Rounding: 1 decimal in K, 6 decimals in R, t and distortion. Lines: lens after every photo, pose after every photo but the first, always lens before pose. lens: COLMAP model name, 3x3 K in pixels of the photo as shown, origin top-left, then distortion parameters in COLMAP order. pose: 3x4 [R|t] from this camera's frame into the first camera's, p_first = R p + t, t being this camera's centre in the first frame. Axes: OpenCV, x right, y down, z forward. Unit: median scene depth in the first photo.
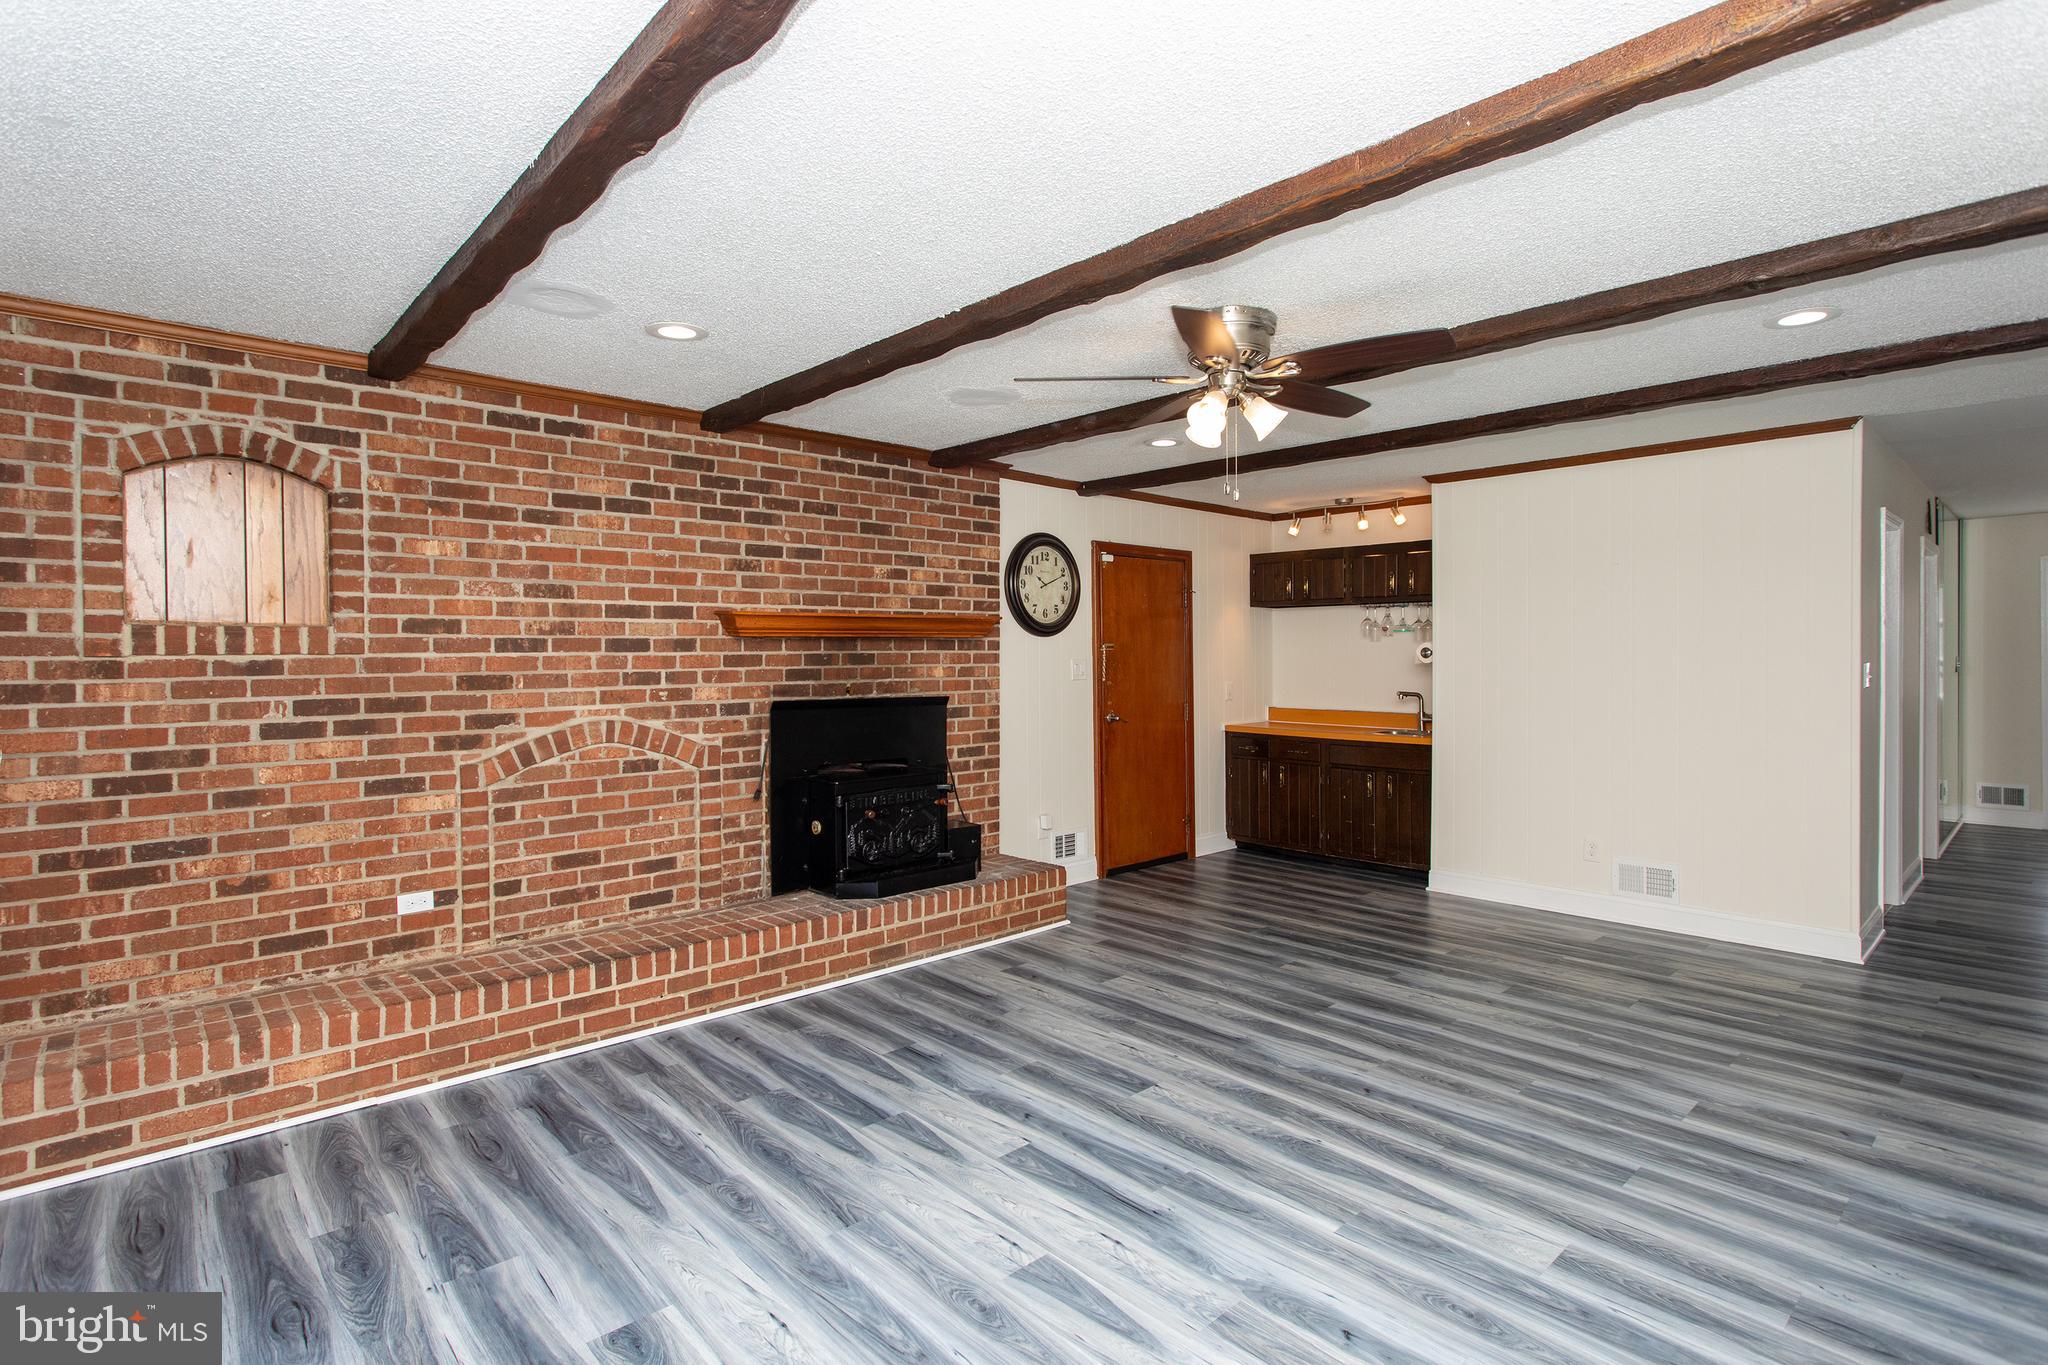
lens RADIAL K [[985.0, 0, 1030.1], [0, 985.0, 670.3], [0, 0, 1]] dist [-0.017762, 0.003617]
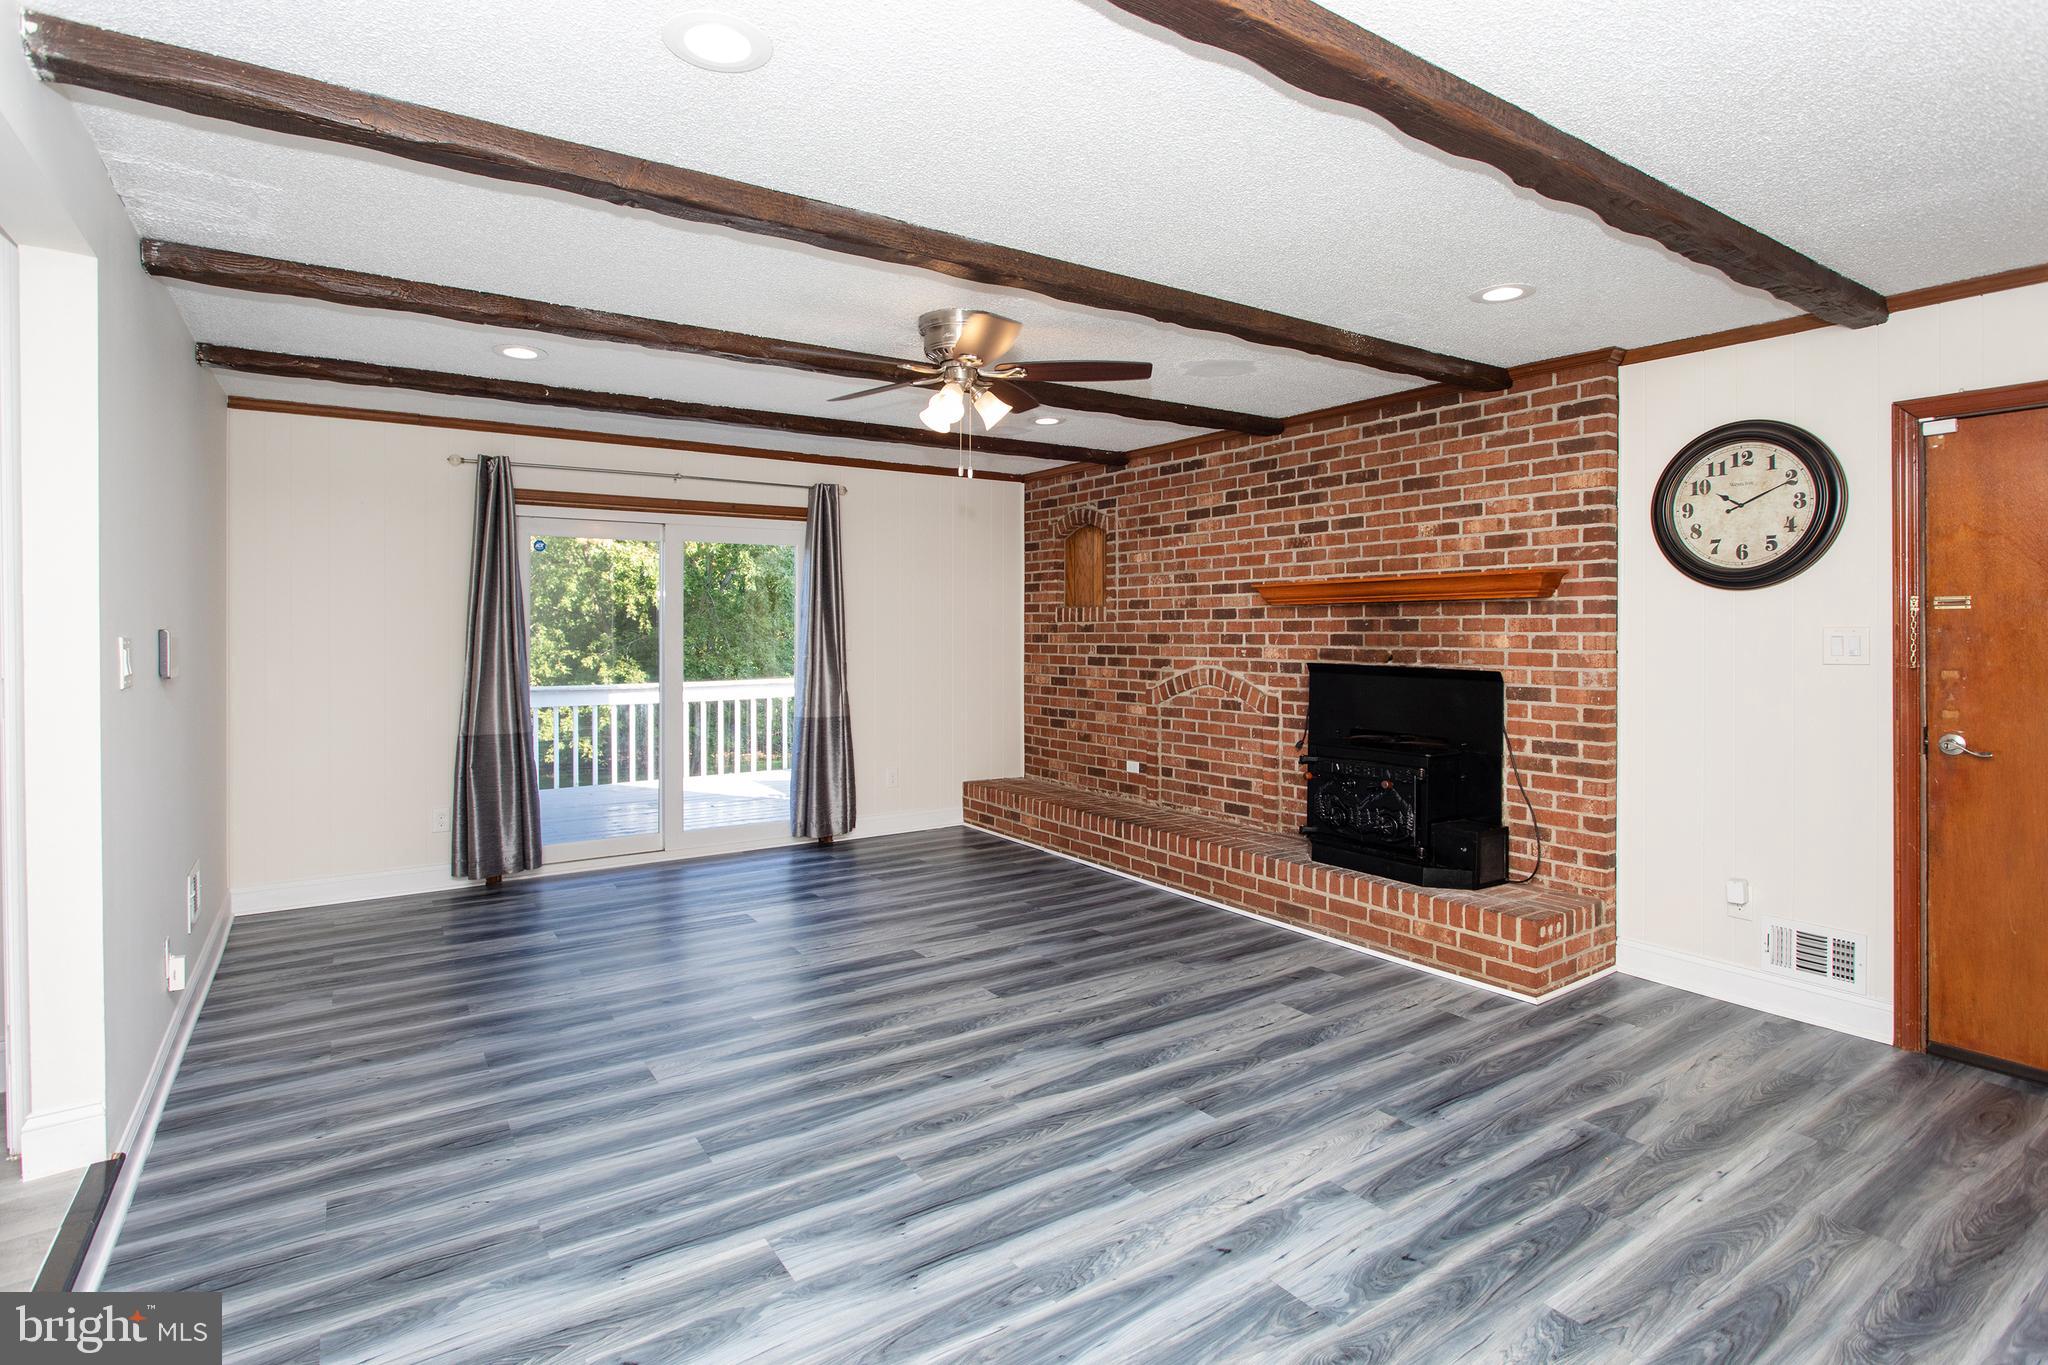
lens RADIAL K [[985.0, 0, 1007.7], [0, 985.0, 639.8], [0, 0, 1]] dist [-0.017762, 0.003617]
pose [[-0.138966, 0.017428, -0.990144, 0.987603], [-0.012783, 0.999730, 0.019391, -0.013031], [0.990215, 0.015351, -0.138706, 0.915518]]
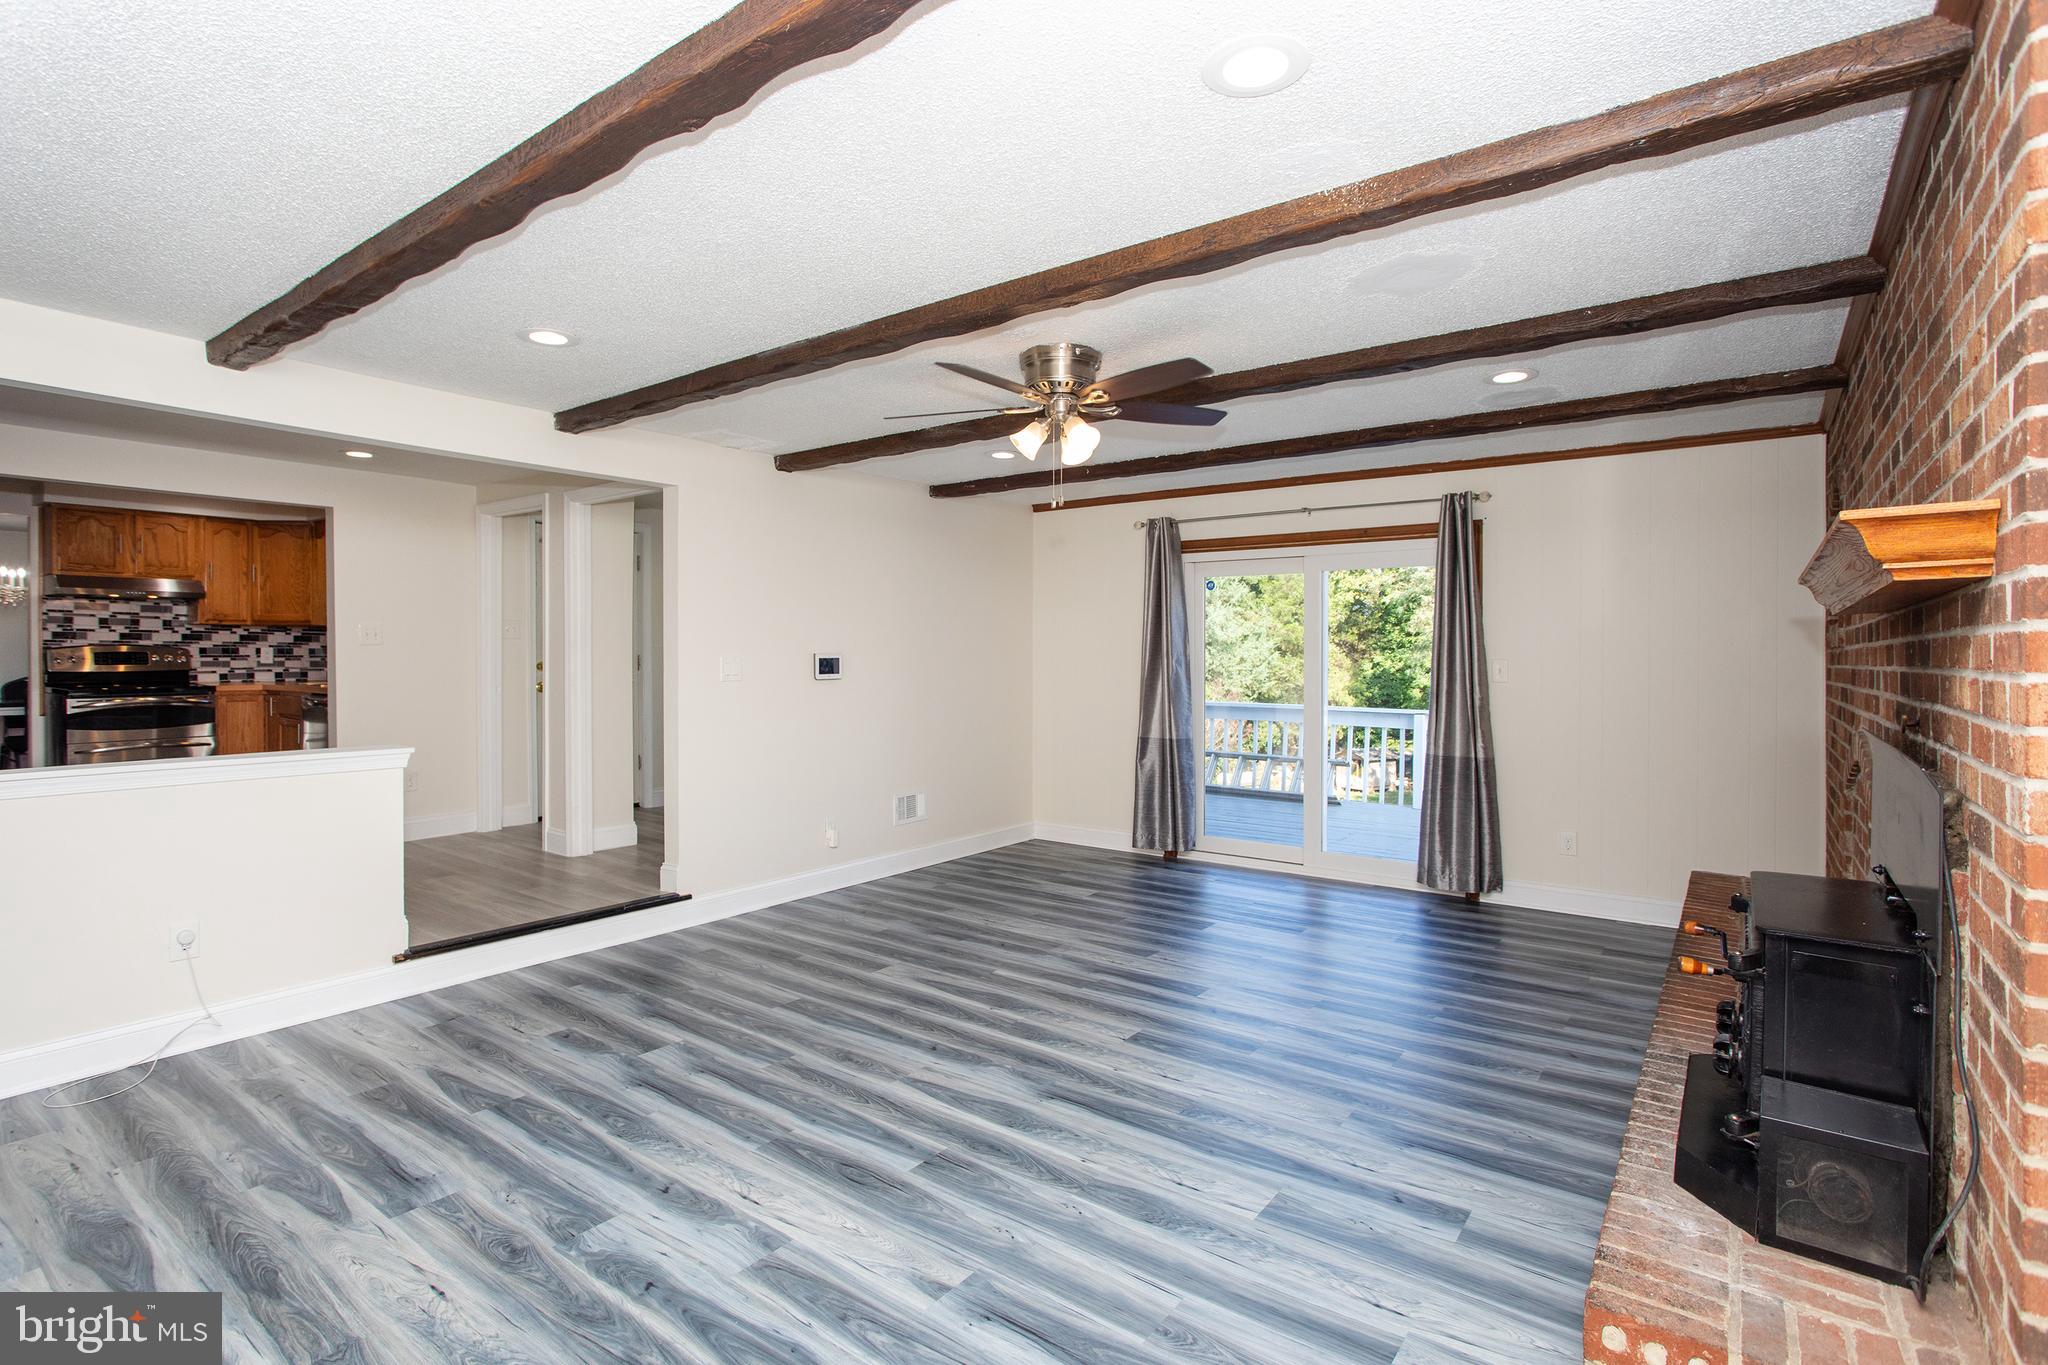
lens RADIAL K [[985.0, 0, 1066.1], [0, 985.0, 664.5], [0, 0, 1]] dist [-0.017762, 0.003617]
pose [[-0.973639, 0.003158, -0.228071, 0.346993], [-0.003017, 0.999638, 0.026720, -0.020192], [0.228073, 0.026704, -0.973278, 1.608724]]
